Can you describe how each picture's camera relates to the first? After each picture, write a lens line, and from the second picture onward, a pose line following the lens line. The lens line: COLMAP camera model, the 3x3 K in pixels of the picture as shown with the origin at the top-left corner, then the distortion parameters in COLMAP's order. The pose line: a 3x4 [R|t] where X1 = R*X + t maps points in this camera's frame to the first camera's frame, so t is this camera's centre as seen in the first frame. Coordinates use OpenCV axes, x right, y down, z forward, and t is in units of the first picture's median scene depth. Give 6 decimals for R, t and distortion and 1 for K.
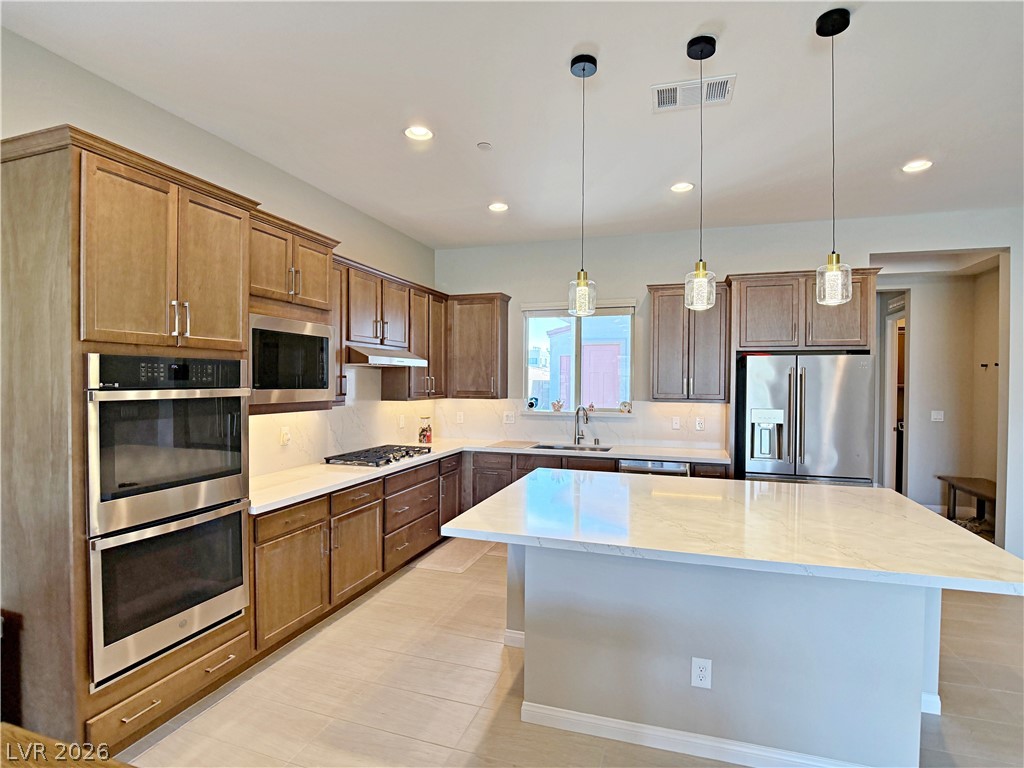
lens RADIAL K [[525.2, 0, 515.3], [0, 525.2, 386.2], [0, 0, 1]] dist [-0.015153, -0.008471]
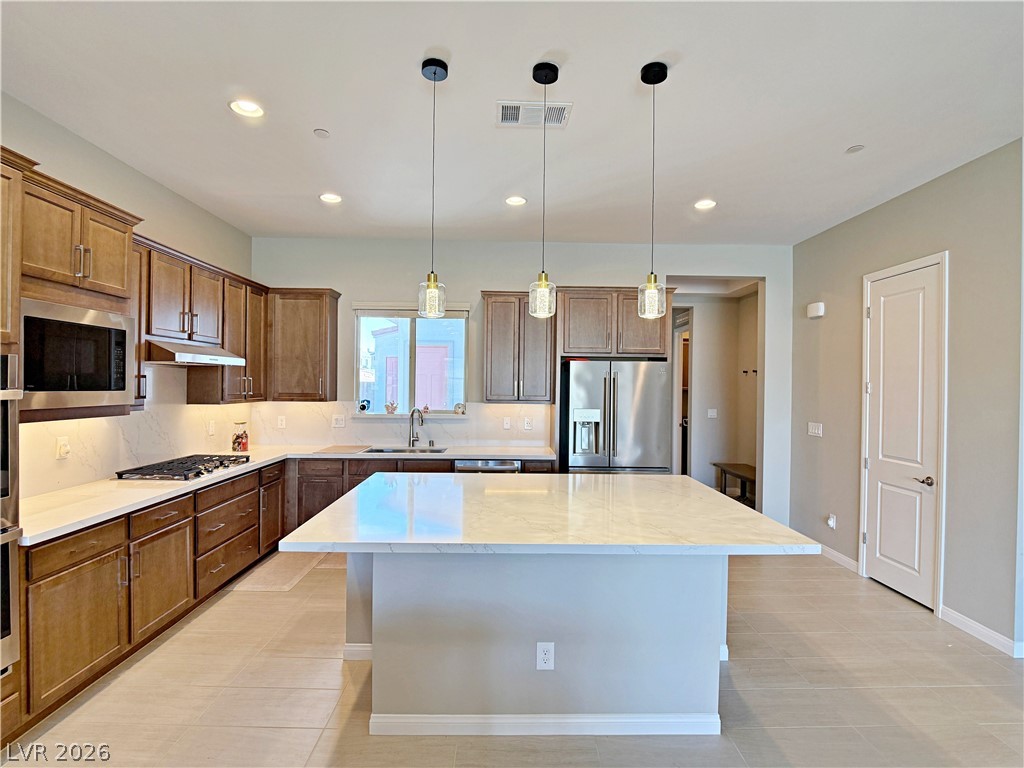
lens RADIAL K [[525.2, 0, 512.4], [0, 525.2, 386.4], [0, 0, 1]] dist [-0.015153, -0.008471]
pose [[0.945169, 0.002992, 0.326568, -0.040025], [-0.002082, 0.999993, -0.003135, -0.000550], [-0.326575, 0.002283, 0.945169, 0.001731]]
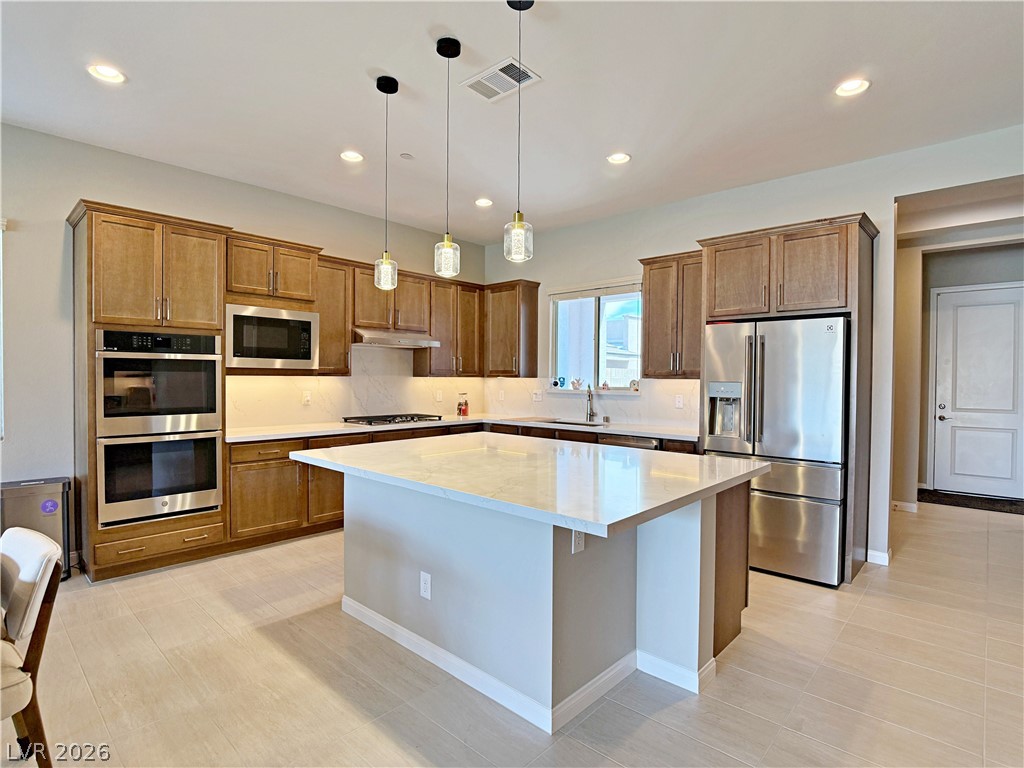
lens RADIAL K [[525.2, 0, 514.3], [0, 525.2, 384.7], [0, 0, 1]] dist [-0.015153, -0.008471]
pose [[0.909374, 0.006000, -0.415935, 0.671036], [-0.006275, 0.999980, 0.000707, 0.064019], [0.415931, 0.001967, 0.909394, 0.008172]]
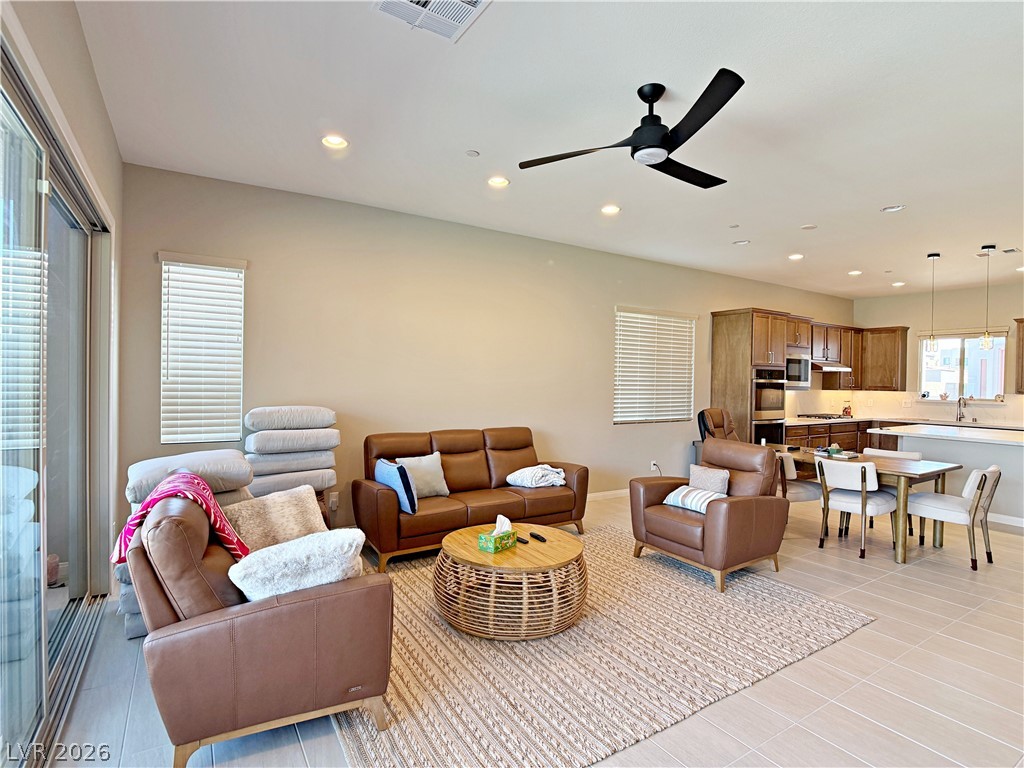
lens RADIAL K [[525.2, 0, 518.6], [0, 525.2, 385.9], [0, 0, 1]] dist [-0.015153, -0.008471]
pose [[0.774249, 0.013935, -0.632728, 0.125011], [-0.018458, 0.999829, -0.000566, 0.050687], [0.632612, 0.012117, 0.774374, -1.667749]]
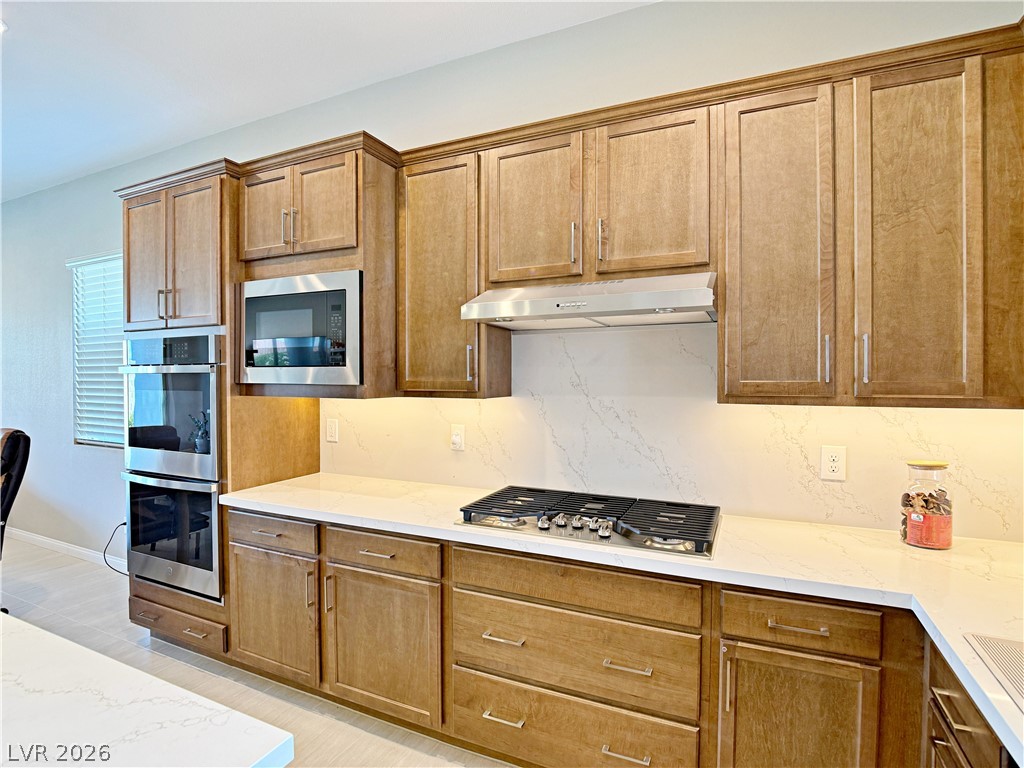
lens RADIAL K [[525.2, 0, 515.0], [0, 525.2, 385.1], [0, 0, 1]] dist [-0.015153, -0.008471]
pose [[-0.114471, 0.010938, -0.993366, 0.277125], [-0.010866, 0.999866, 0.012261, 0.017948], [0.993367, 0.012198, -0.114337, 1.299608]]
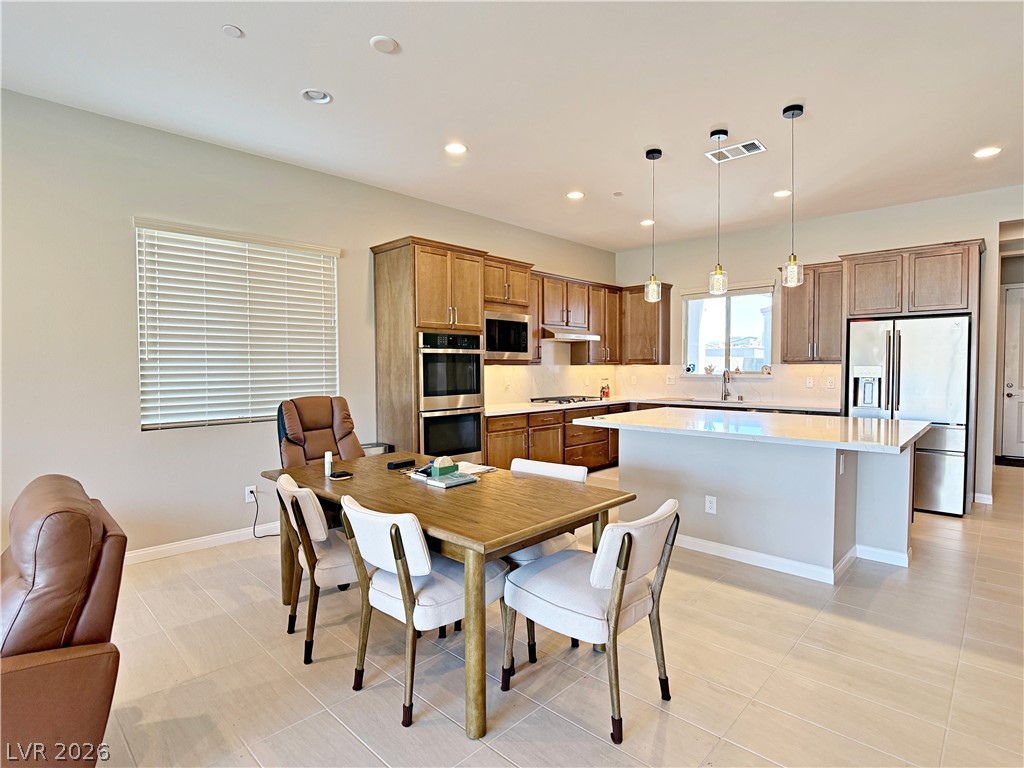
lens RADIAL K [[525.2, 0, 512.6], [0, 525.2, 384.8], [0, 0, 1]] dist [-0.015153, -0.008471]
pose [[0.900502, 0.004954, -0.434823, 0.339417], [0.005217, 0.999740, 0.022195, 0.071783], [0.434820, -0.022255, 0.900243, -0.553287]]
